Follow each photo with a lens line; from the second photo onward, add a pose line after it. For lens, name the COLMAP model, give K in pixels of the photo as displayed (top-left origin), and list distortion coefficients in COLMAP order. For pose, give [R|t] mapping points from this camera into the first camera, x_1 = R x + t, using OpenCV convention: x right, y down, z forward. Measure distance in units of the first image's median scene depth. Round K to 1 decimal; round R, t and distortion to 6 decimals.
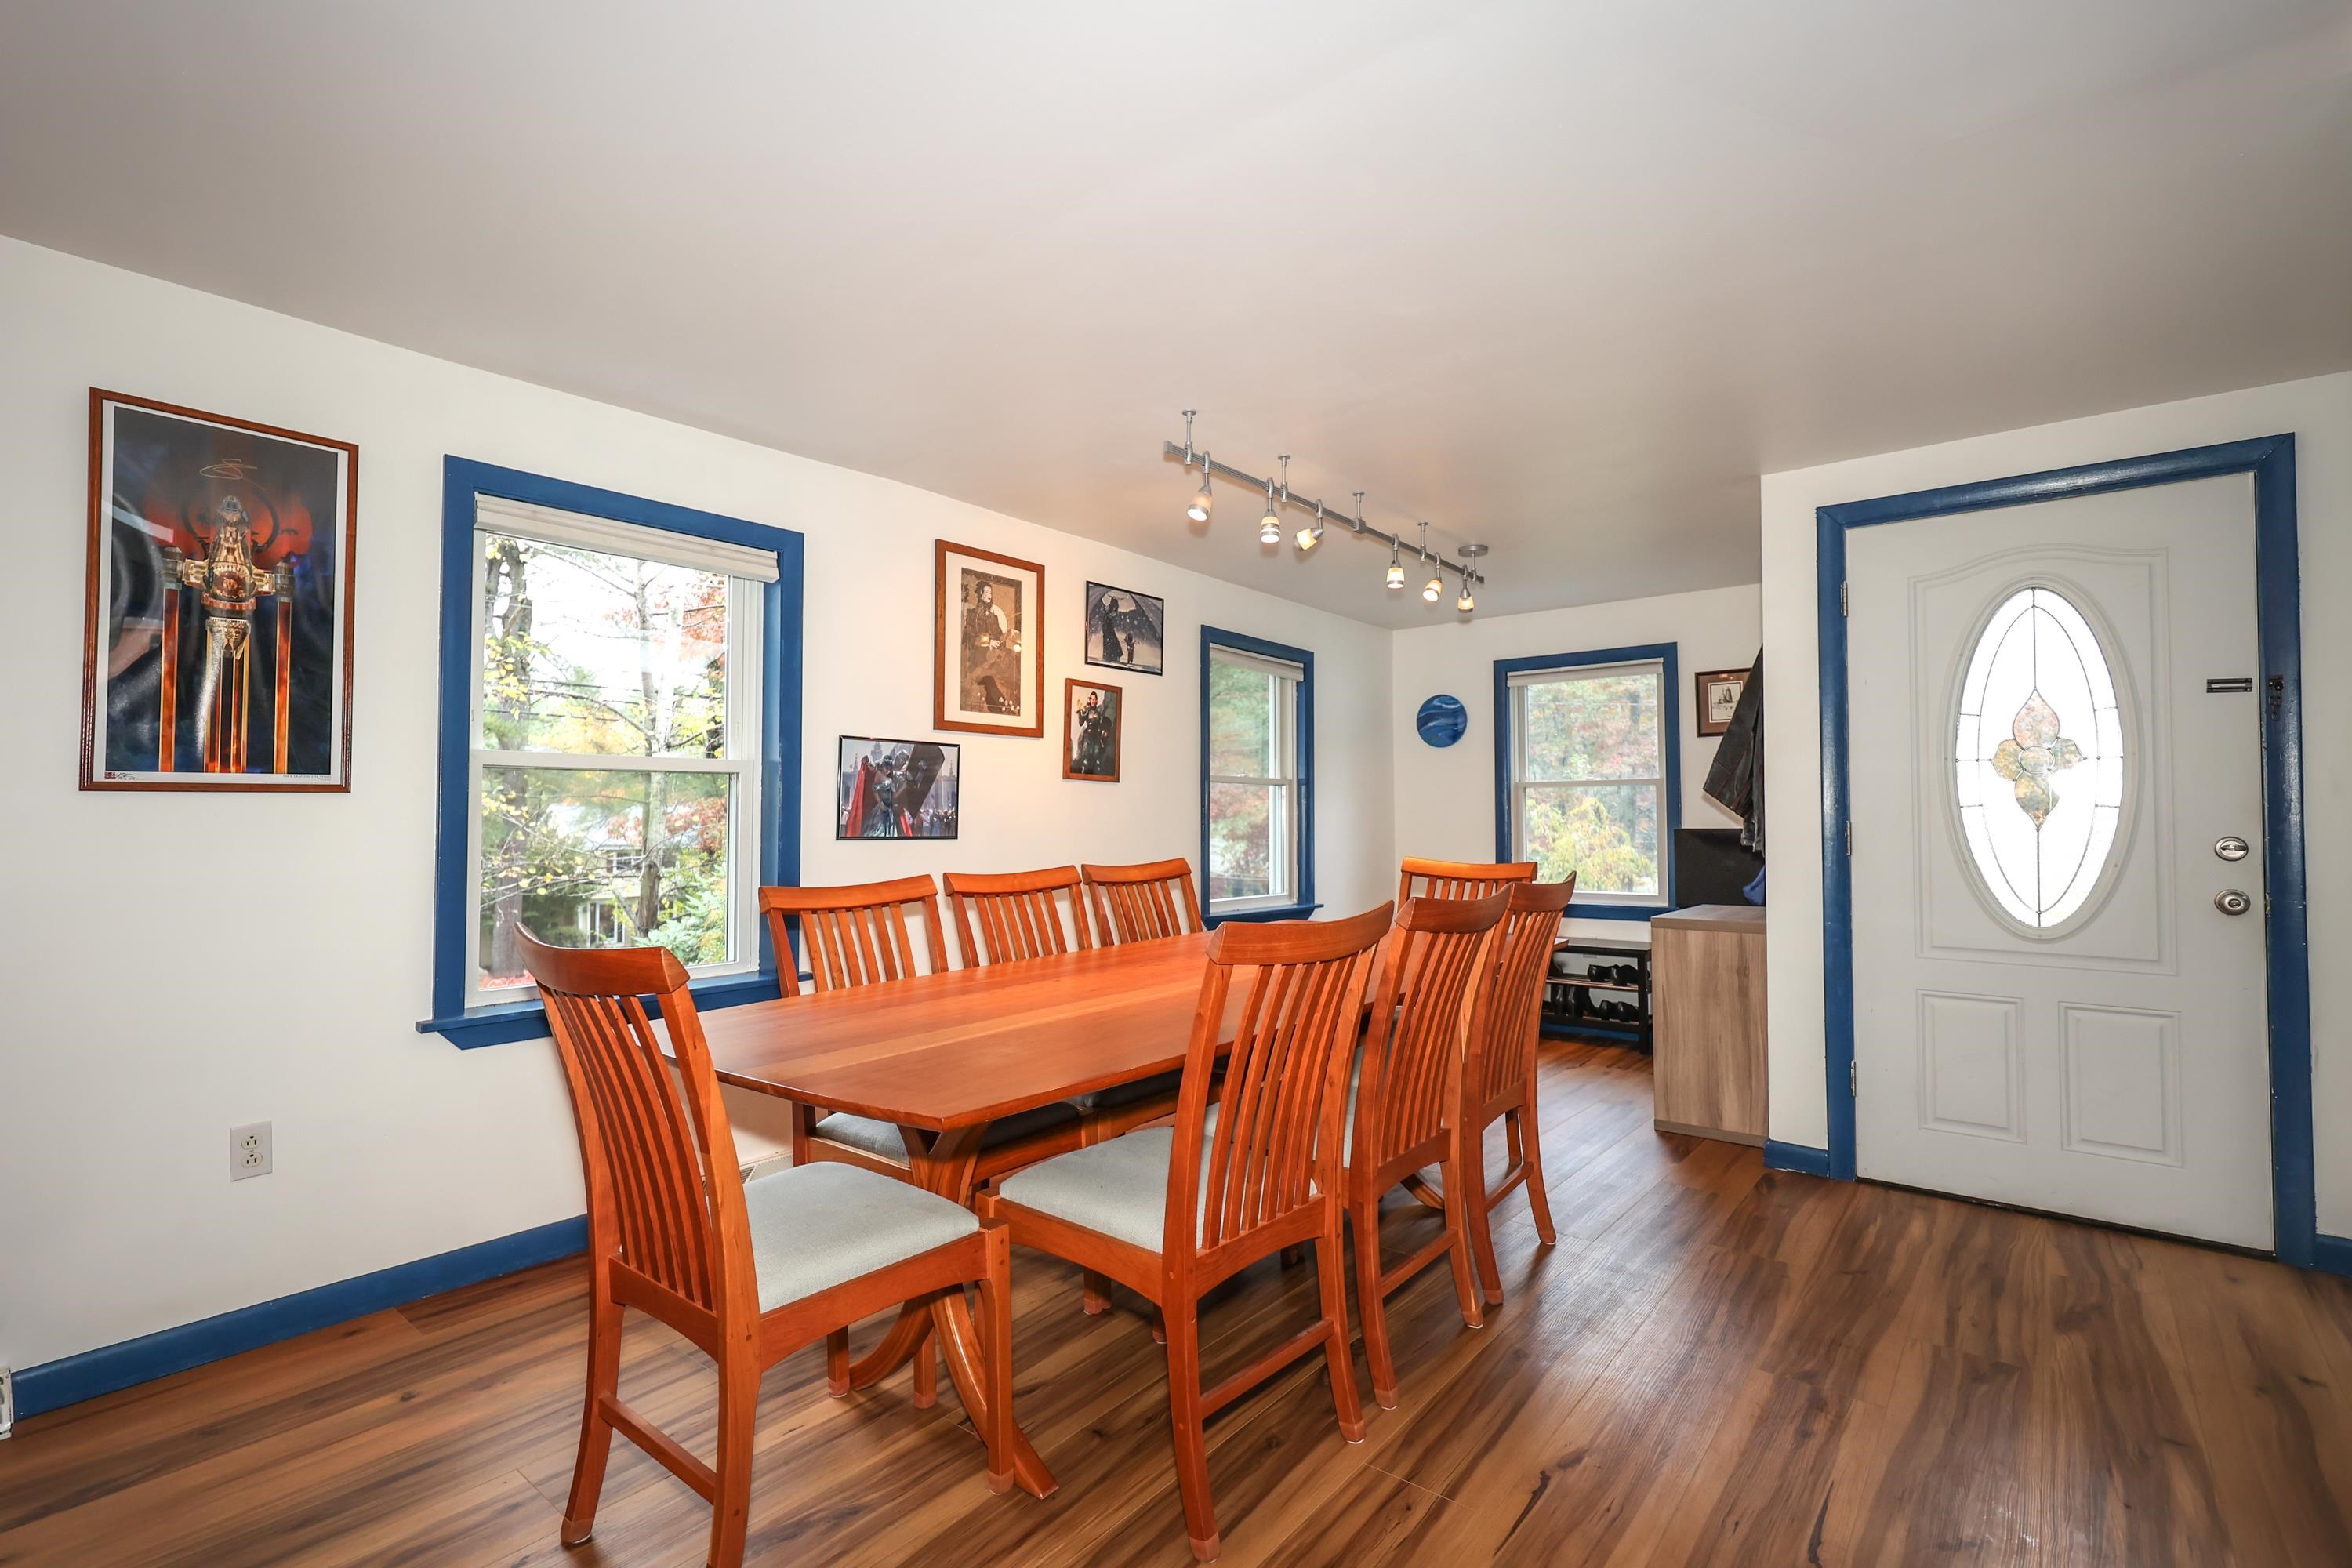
lens RADIAL K [[1064.0, 0, 1176.9], [0, 1064.0, 795.1], [0, 0, 1]] dist [-0.000153, -0.000005]
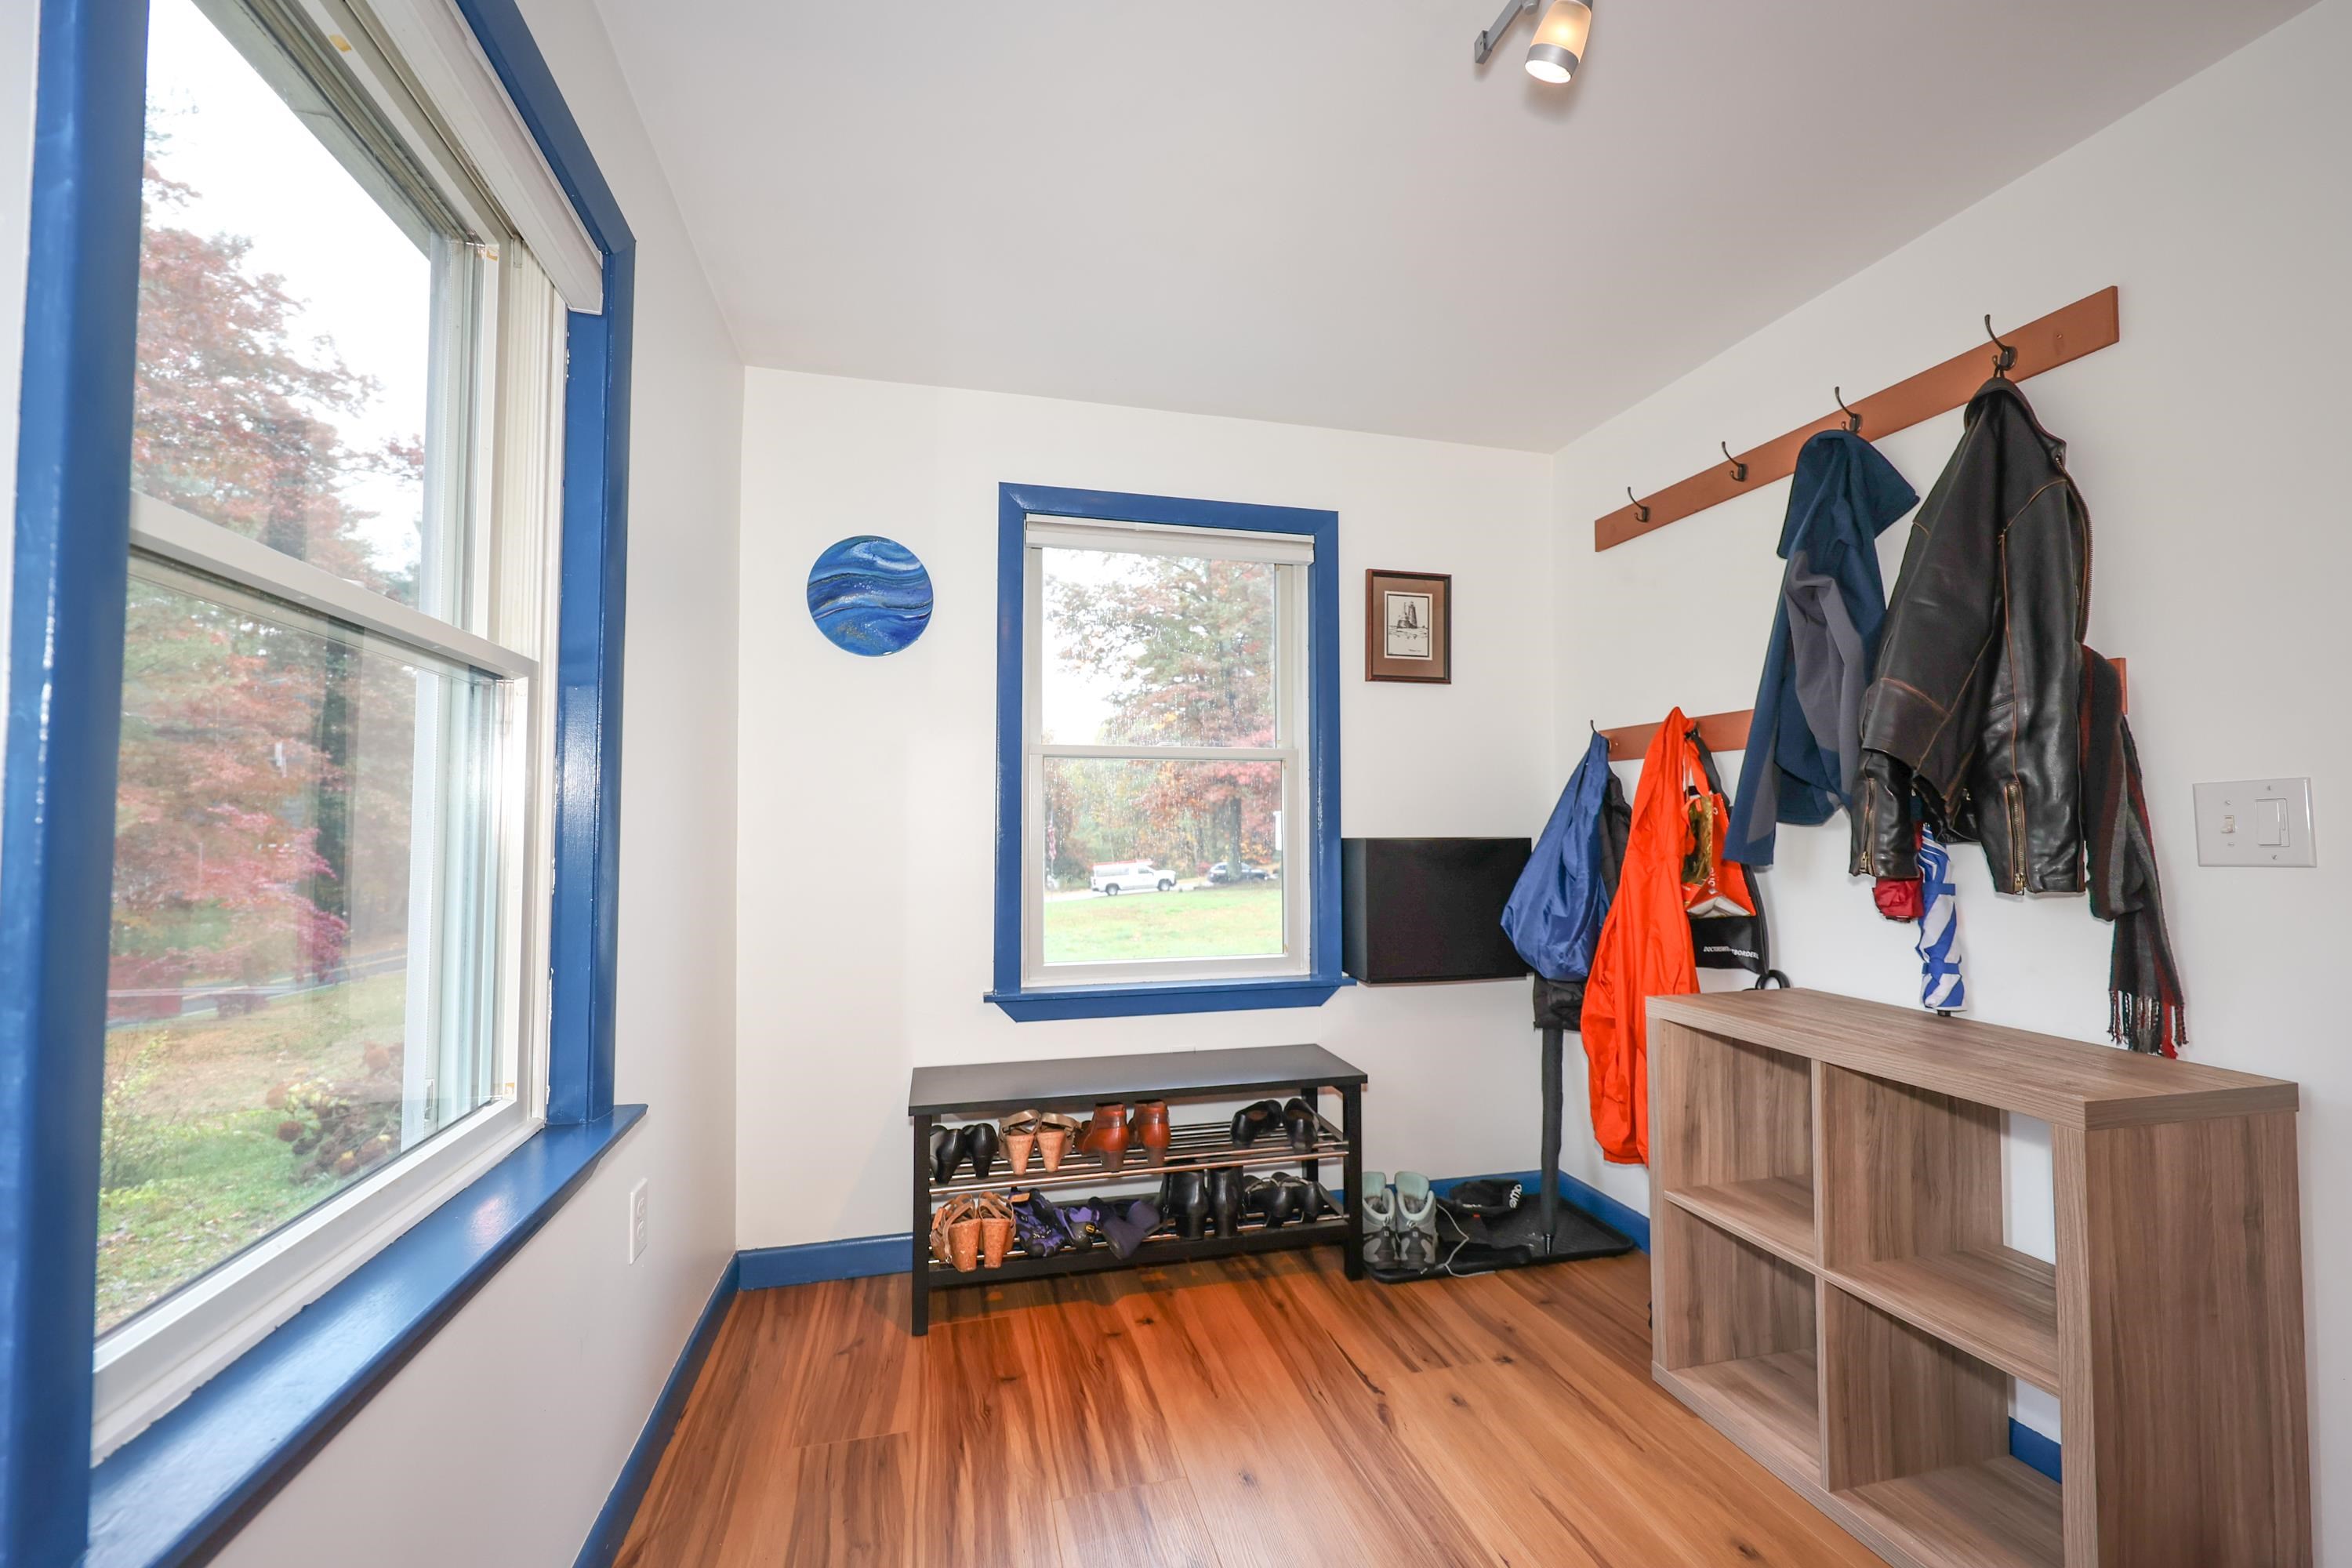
lens RADIAL K [[935.4, 0, 1174.0], [0, 935.4, 793.9], [0, 0, 1]] dist [-0.018952, 0.001547]
pose [[0.609499, 0.034527, 0.792035, 0.022442], [-0.025355, 0.999389, -0.024055, 0.021651], [-0.792381, -0.005421, 0.610002, 0.742103]]
